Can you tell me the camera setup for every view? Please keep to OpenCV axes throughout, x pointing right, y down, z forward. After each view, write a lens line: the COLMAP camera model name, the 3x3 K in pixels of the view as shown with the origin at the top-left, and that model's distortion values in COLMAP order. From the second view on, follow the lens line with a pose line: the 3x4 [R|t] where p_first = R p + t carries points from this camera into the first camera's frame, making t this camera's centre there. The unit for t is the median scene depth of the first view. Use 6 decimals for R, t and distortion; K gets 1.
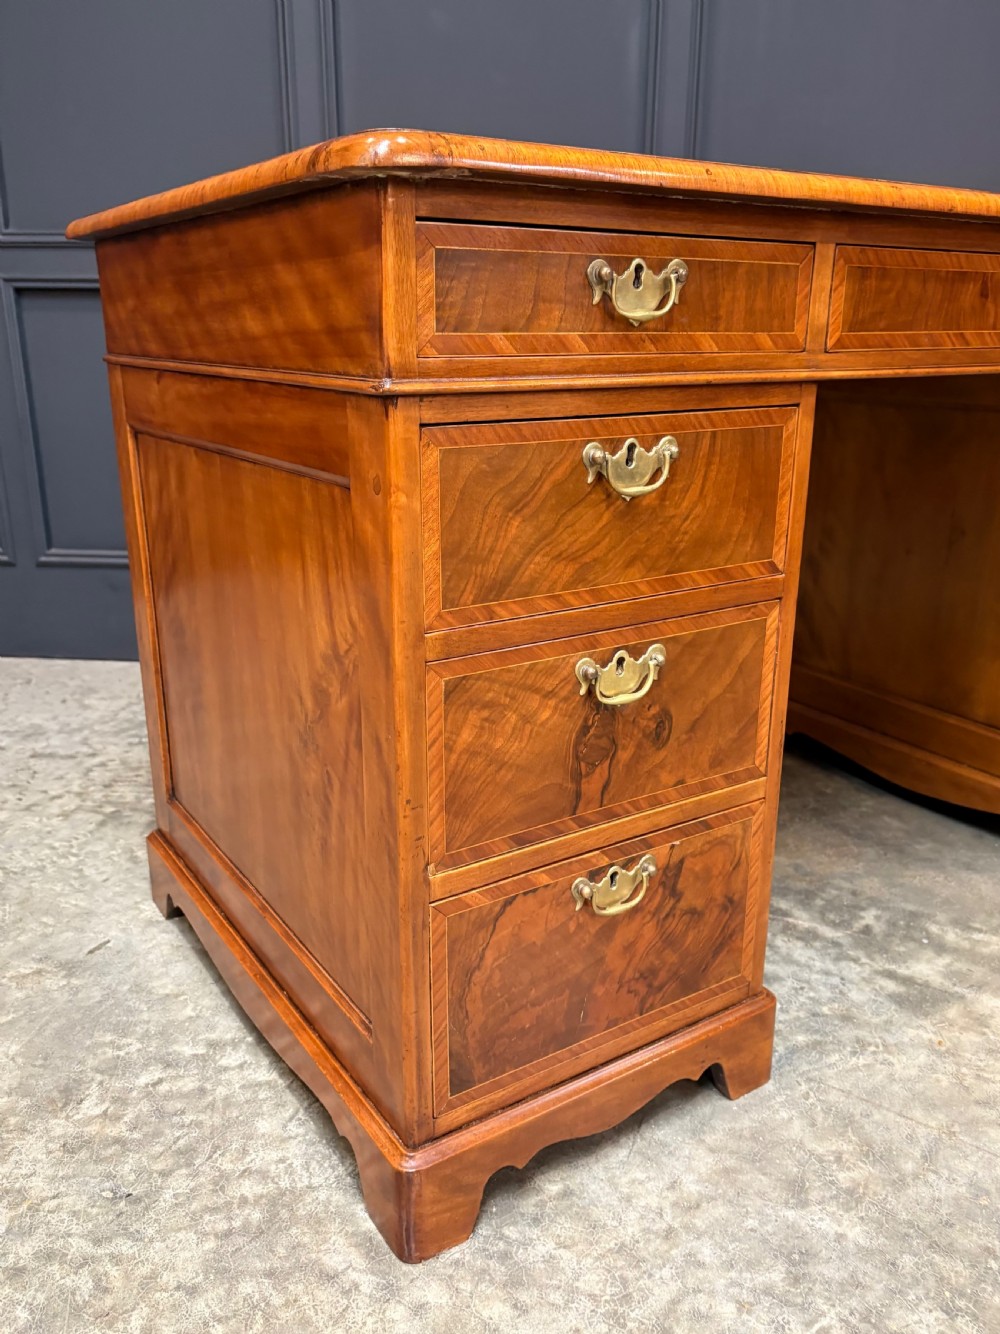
lens RADIAL K [[1077.9, 0, 490.5], [0, 1077.9, 674.8], [0, 0, 1]] dist [0.005466, 0.010779]
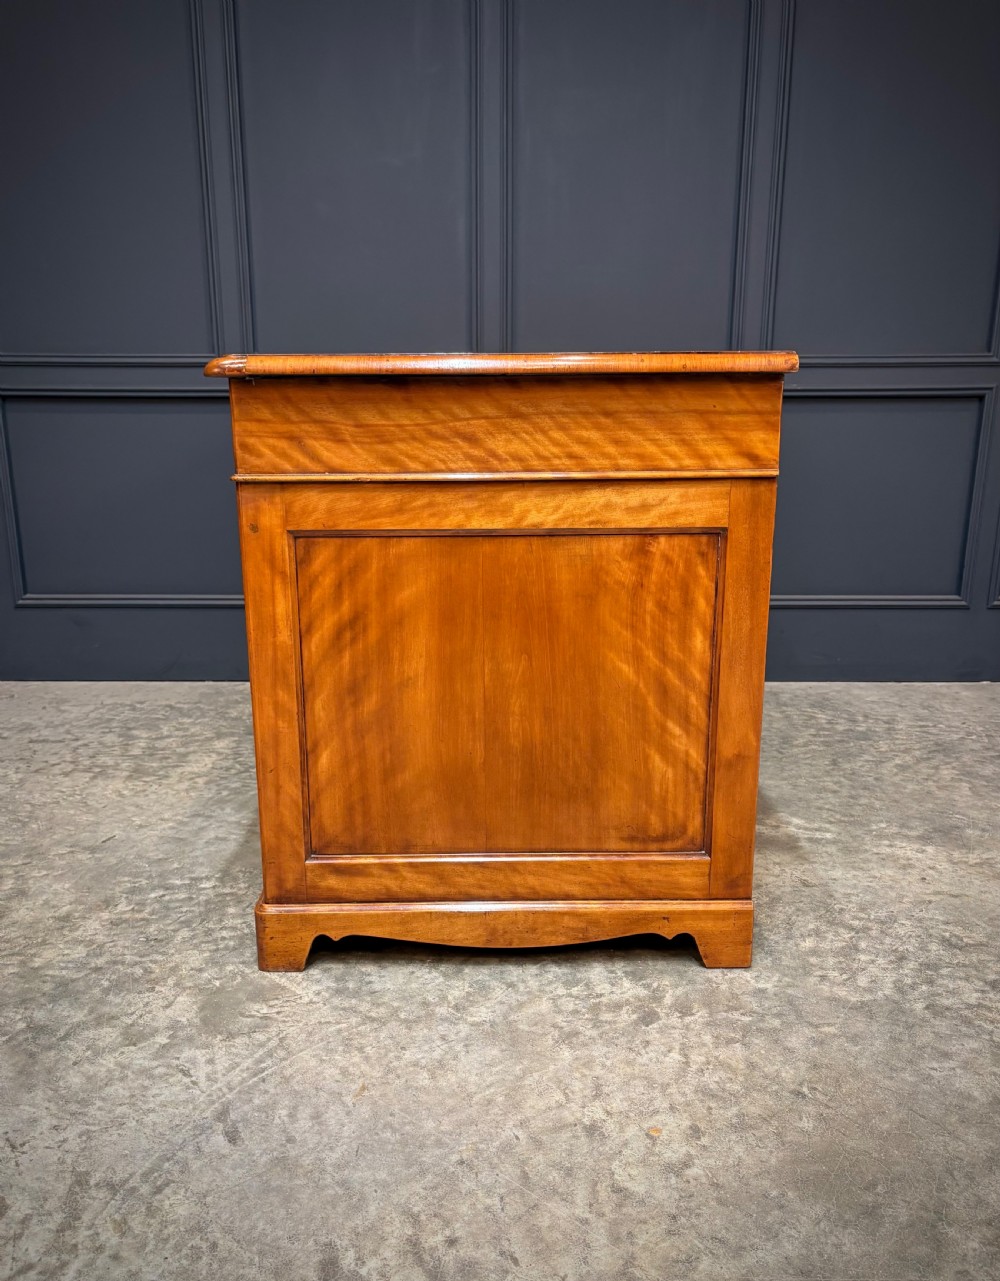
lens RADIAL K [[1054.8, 0, 489.1], [0, 1054.8, 687.2], [0, 0, 1]] dist [-0.035029, 0.096745]
pose [[0.995251, -0.025543, 0.093926, 0.040580], [0.030045, 0.998450, -0.046839, 0.154686], [-0.092584, 0.049439, 0.994477, -0.640854]]
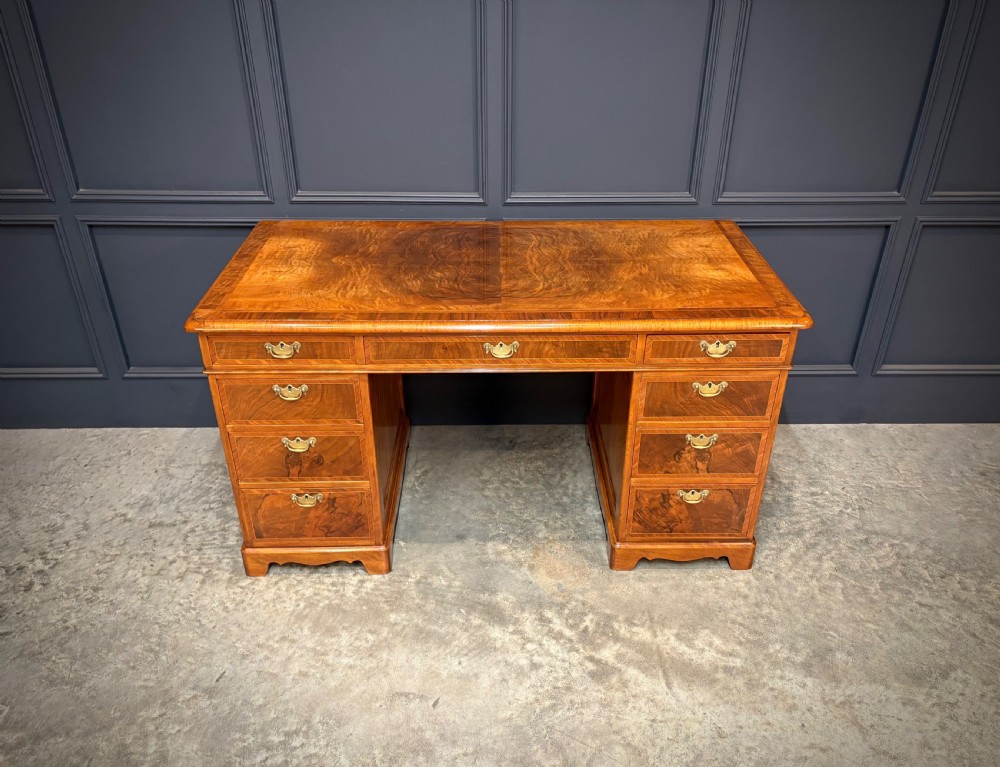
lens RADIAL K [[777.4, 0, 512.8], [0, 777.4, 388.2], [0, 0, 1]] dist [0.061545, -0.072223]
pose [[0.991918, -0.056128, 0.113788, 0.065271], [0.030001, 0.975154, 0.219486, -0.744420], [-0.123280, -0.214299, 0.968957, -0.511627]]
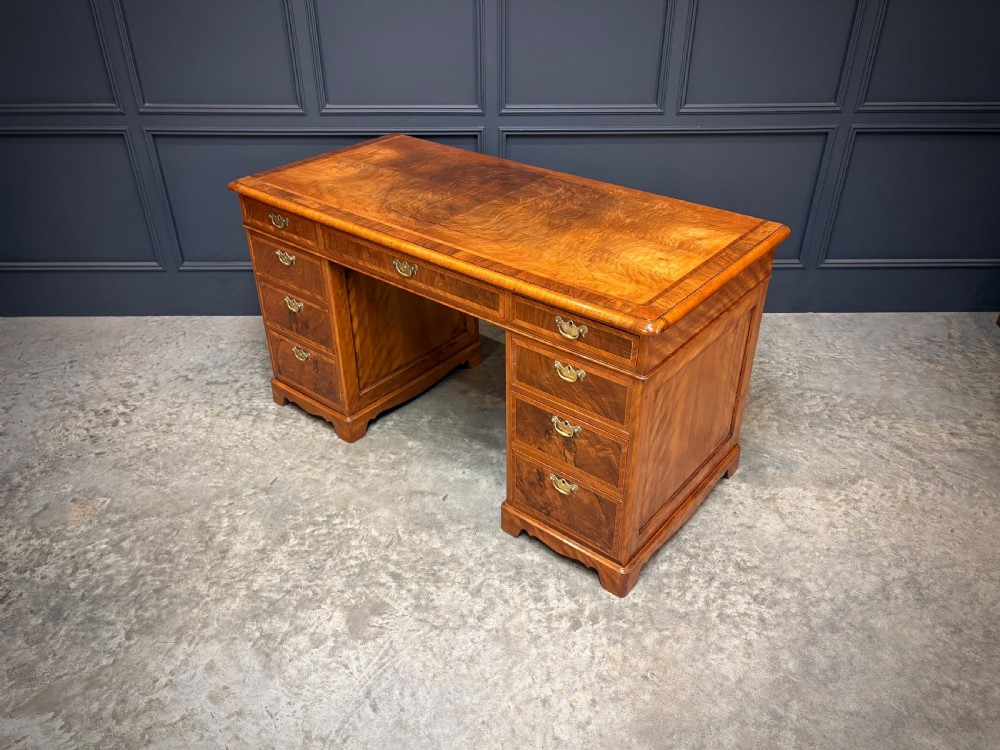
lens RADIAL K [[766.0, 0, 500.0], [0, 766.0, 375.0], [0, 0, 1]] dist [0.006124, 0.016217]
pose [[0.993628, -0.059431, 0.095763, 0.022133], [0.034672, 0.969653, 0.242014, -0.527405], [-0.107240, -0.237152, 0.965535, -0.978070]]
